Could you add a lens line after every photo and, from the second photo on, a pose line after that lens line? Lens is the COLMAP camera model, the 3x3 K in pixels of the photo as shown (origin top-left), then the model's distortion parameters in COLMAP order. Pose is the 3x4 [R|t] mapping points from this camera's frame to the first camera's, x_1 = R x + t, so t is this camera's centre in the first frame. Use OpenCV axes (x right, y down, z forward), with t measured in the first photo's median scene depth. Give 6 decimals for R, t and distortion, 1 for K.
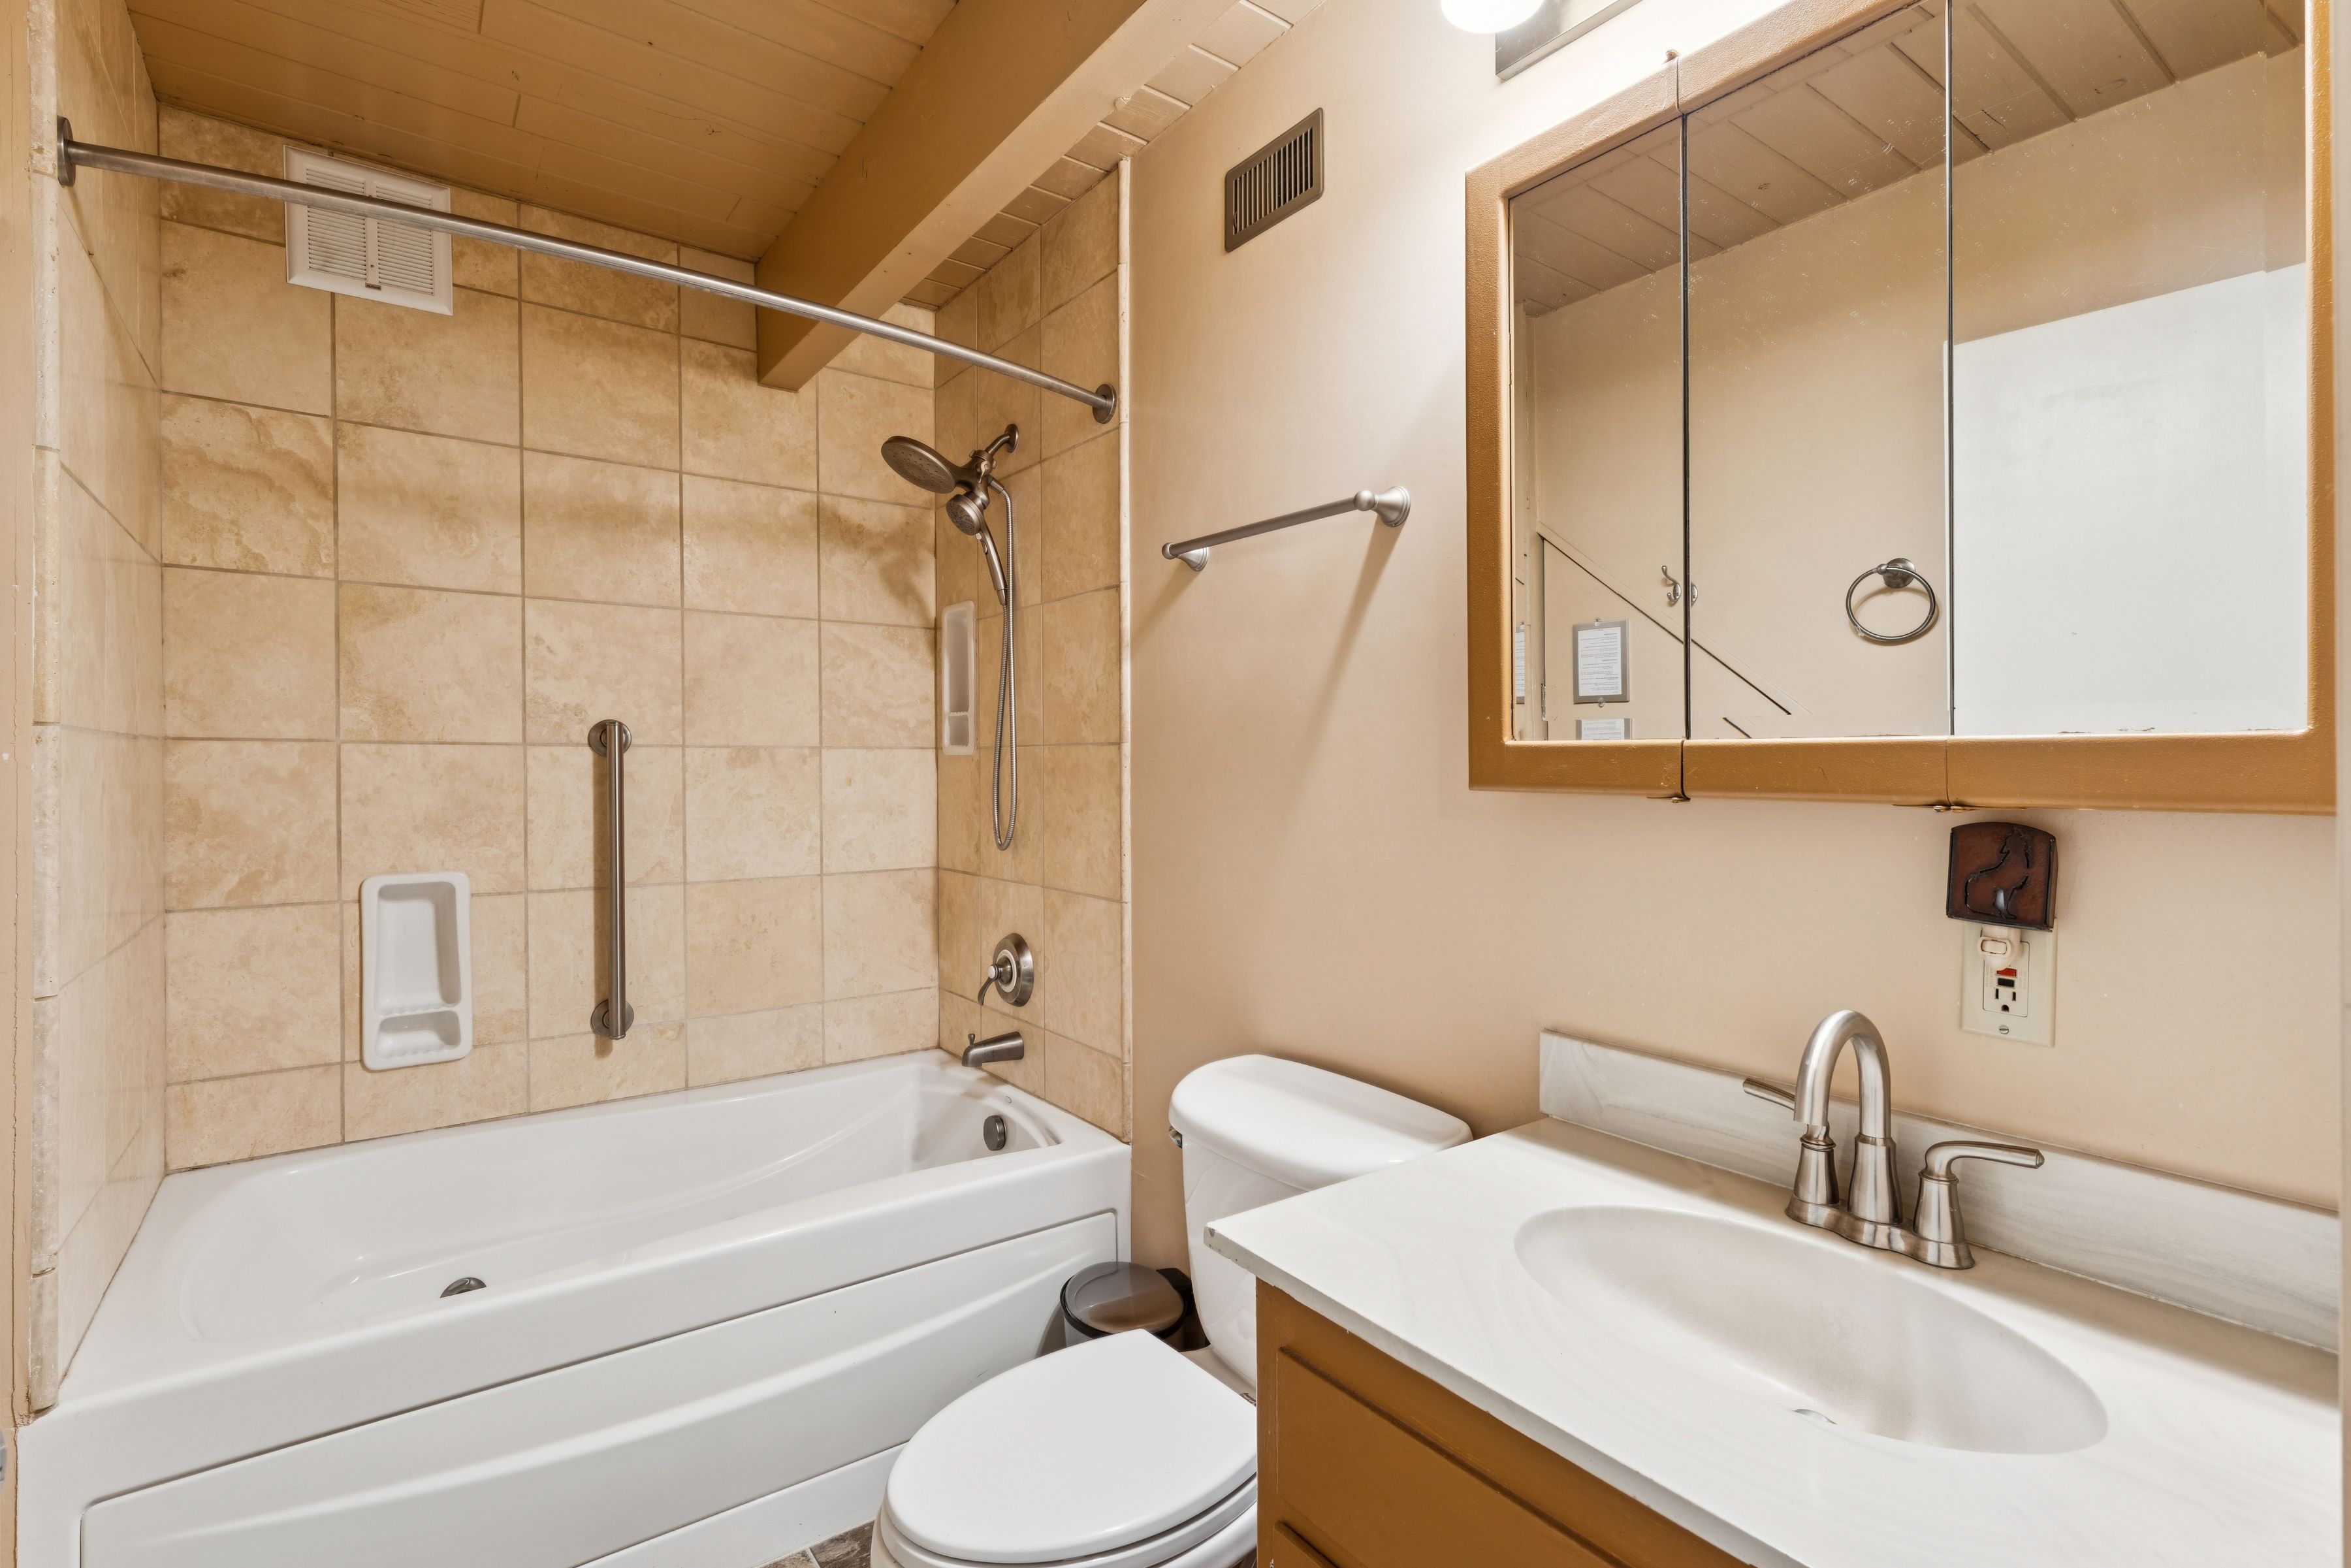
lens RADIAL K [[1053.3, 0, 1191.3], [0, 1053.3, 773.4], [0, 0, 1]] dist [-0.003370, 0.000090]
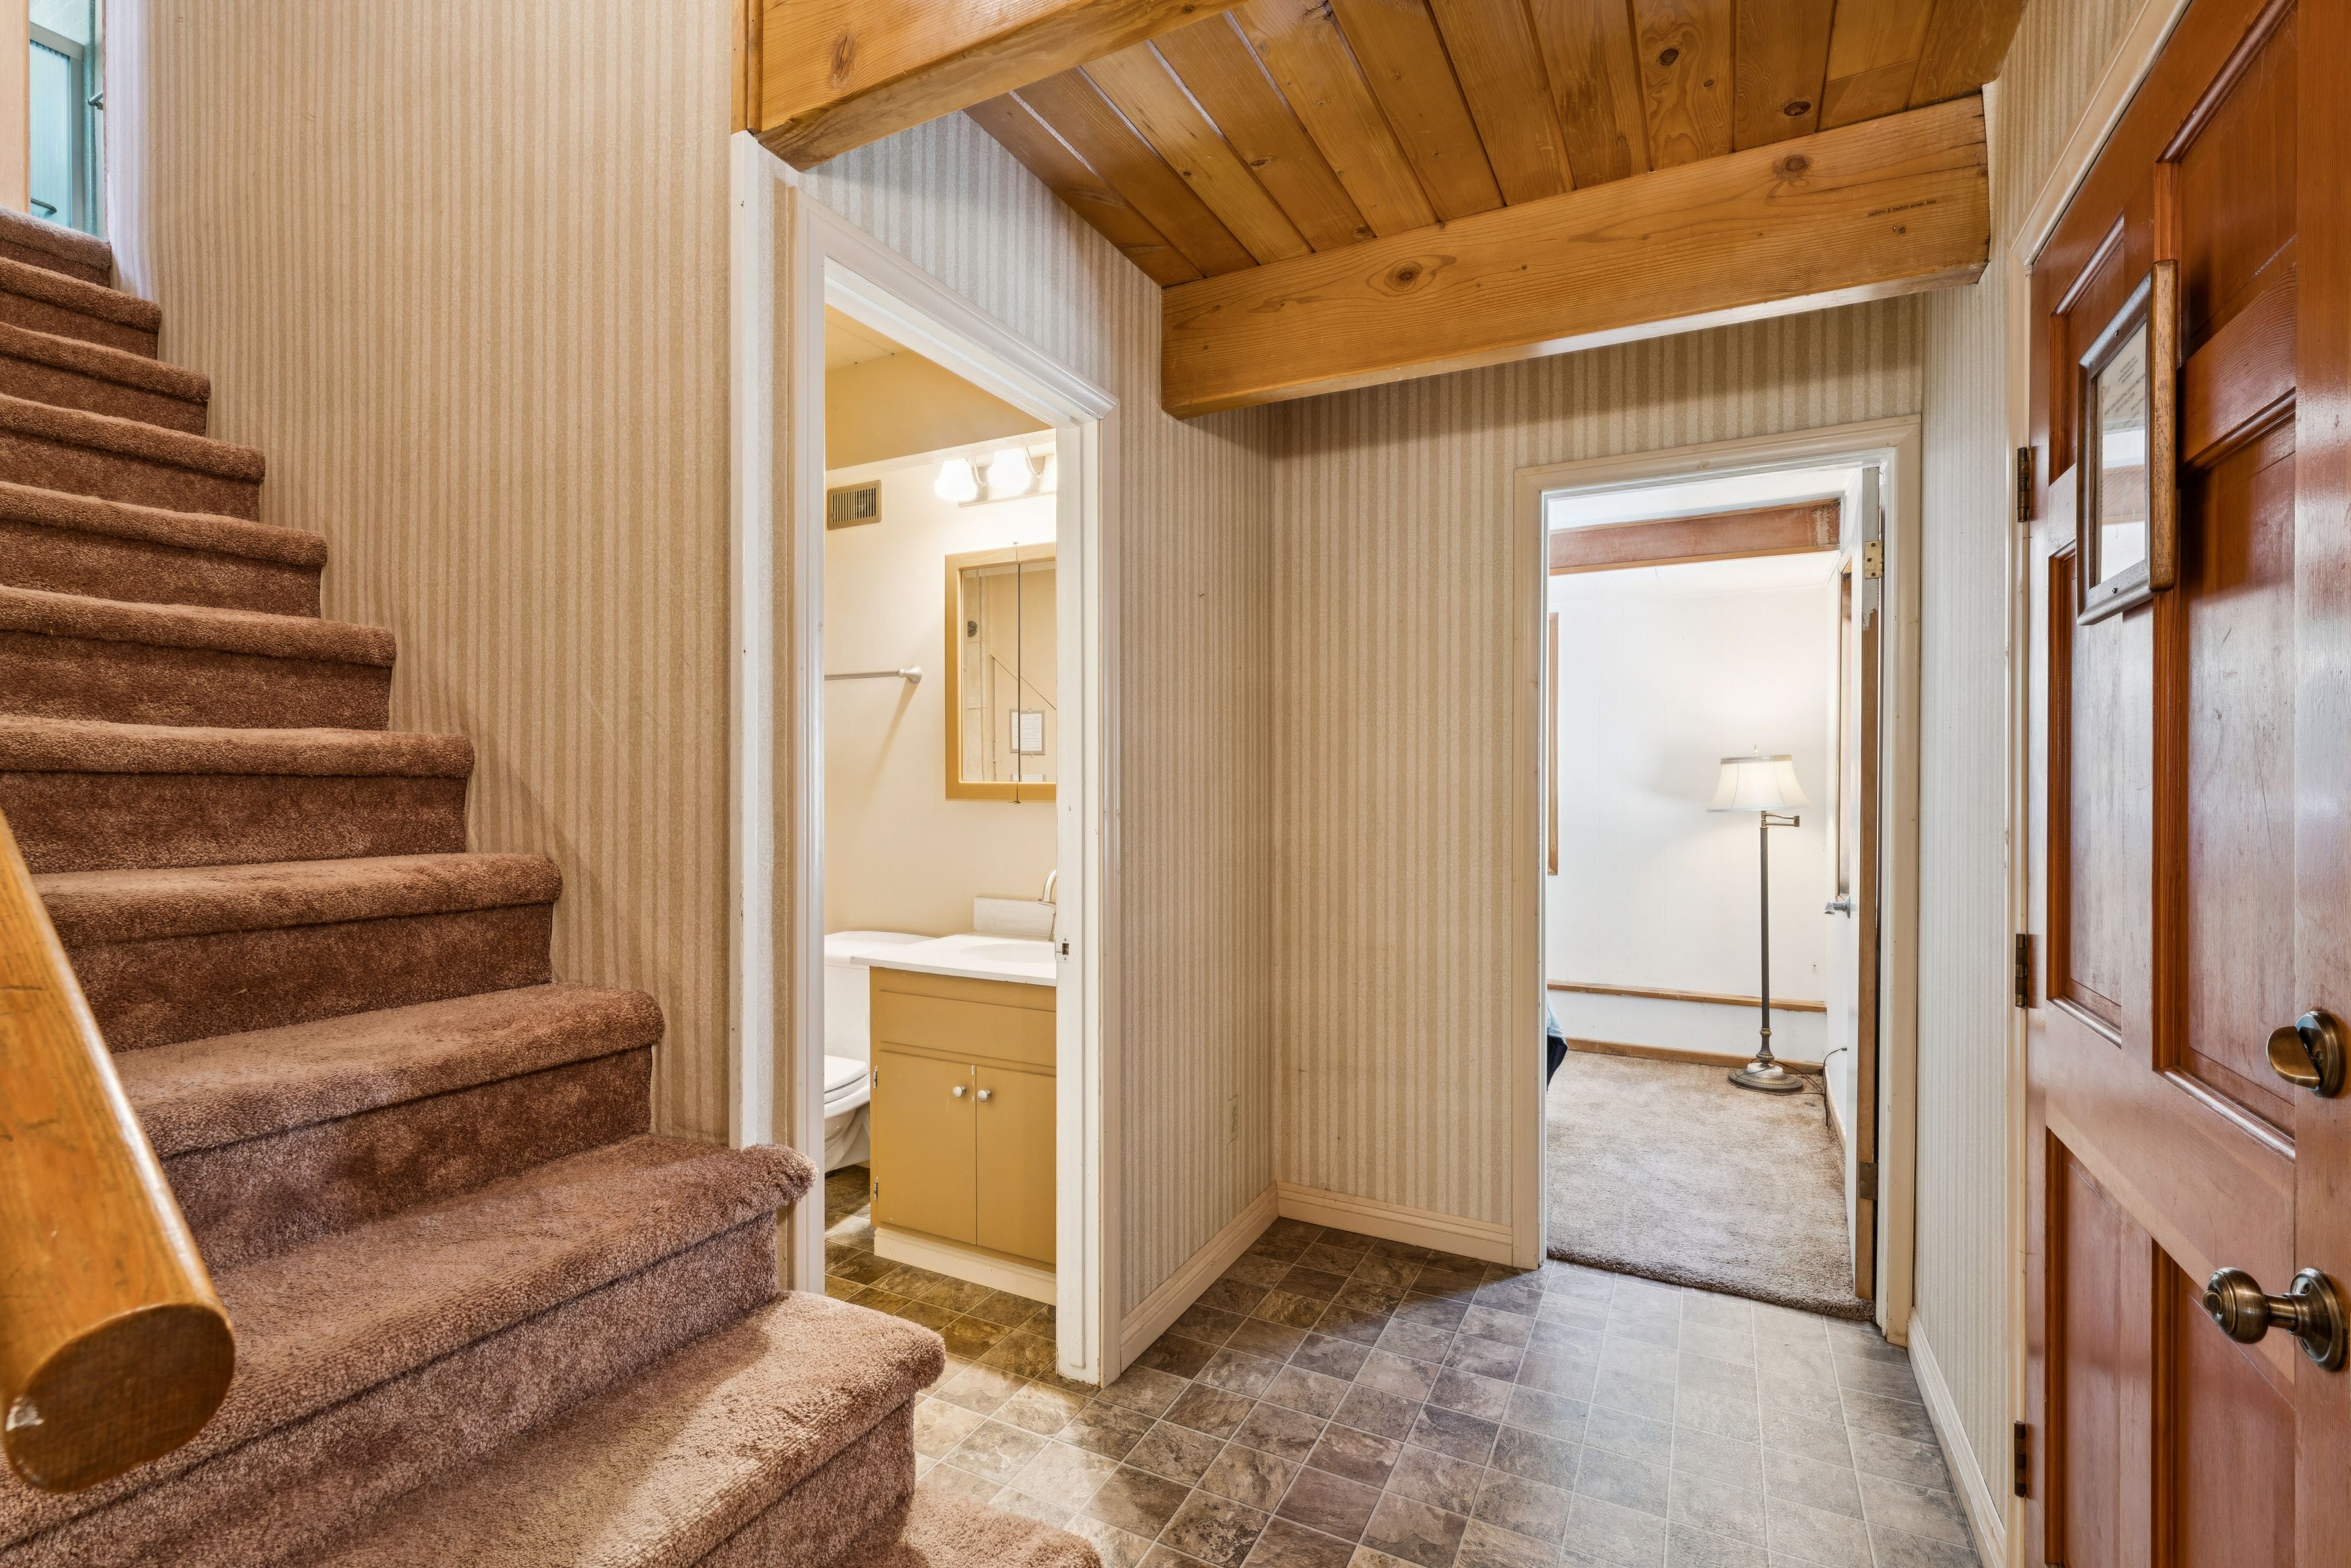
lens RADIAL K [[1053.3, 0, 1181.5], [0, 1053.3, 786.5], [0, 0, 1]] dist [-0.003370, 0.000090]
pose [[0.899103, 0.004233, 0.437717, -0.328370], [0.001037, 0.999930, -0.011801, 0.012261], [-0.437736, 0.011065, 0.899035, -1.494919]]
